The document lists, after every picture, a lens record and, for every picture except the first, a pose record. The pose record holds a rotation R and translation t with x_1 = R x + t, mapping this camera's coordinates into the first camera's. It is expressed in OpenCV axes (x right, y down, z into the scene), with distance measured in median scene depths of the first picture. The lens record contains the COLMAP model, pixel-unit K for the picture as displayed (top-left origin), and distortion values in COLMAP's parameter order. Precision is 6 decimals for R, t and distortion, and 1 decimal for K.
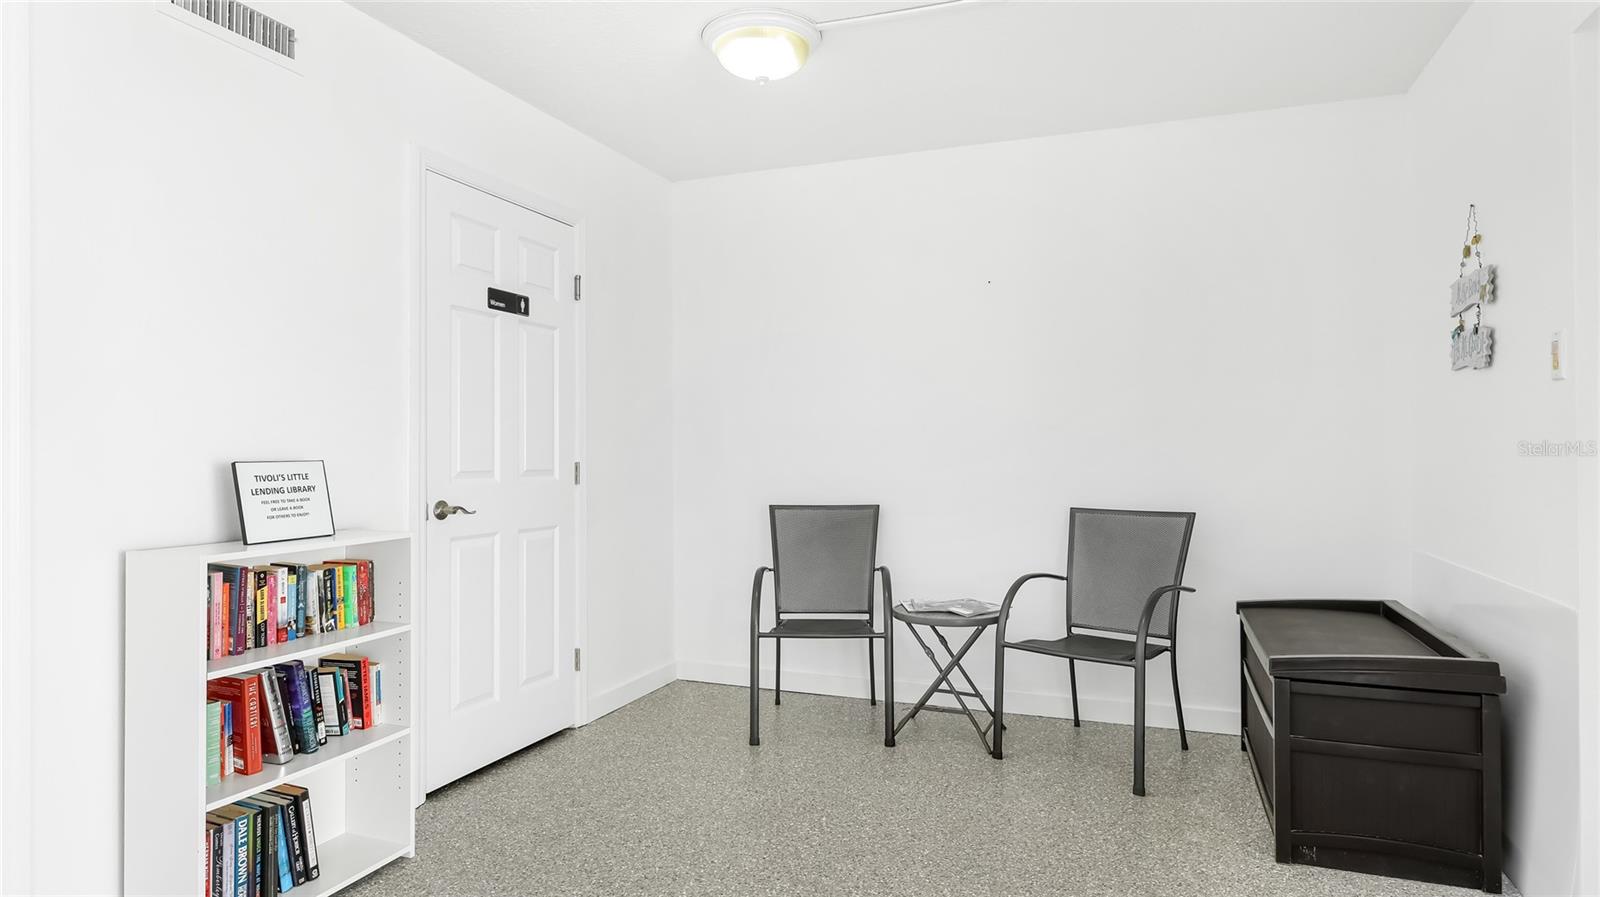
lens RADIAL K [[879.8, 0, 800.0], [0, 879.8, 448.5], [0, 0, 1]] dist [-0.001178, -0.000198]
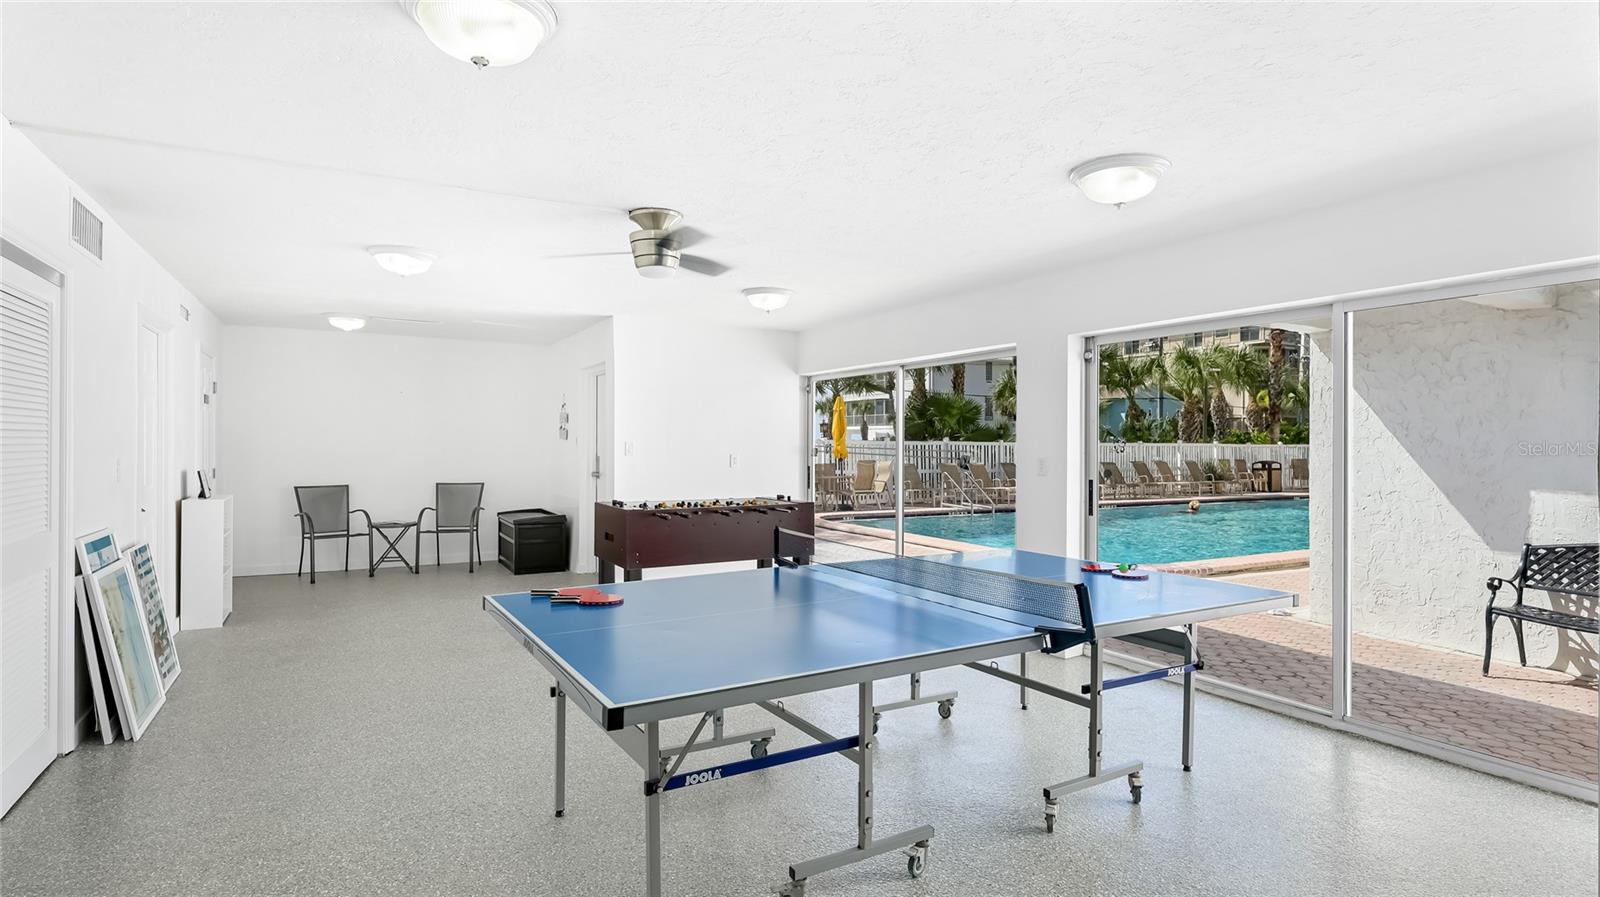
lens RADIAL K [[784.1, 0, 800.0], [0, 784.1, 448.5], [0, 0, 1]] dist [-0.000425, -0.000061]
pose [[0.617932, 0.006383, 0.786205, -0.916395], [-0.011132, 0.999938, 0.000631, -0.051380], [-0.786152, -0.009141, 0.617965, -1.377888]]
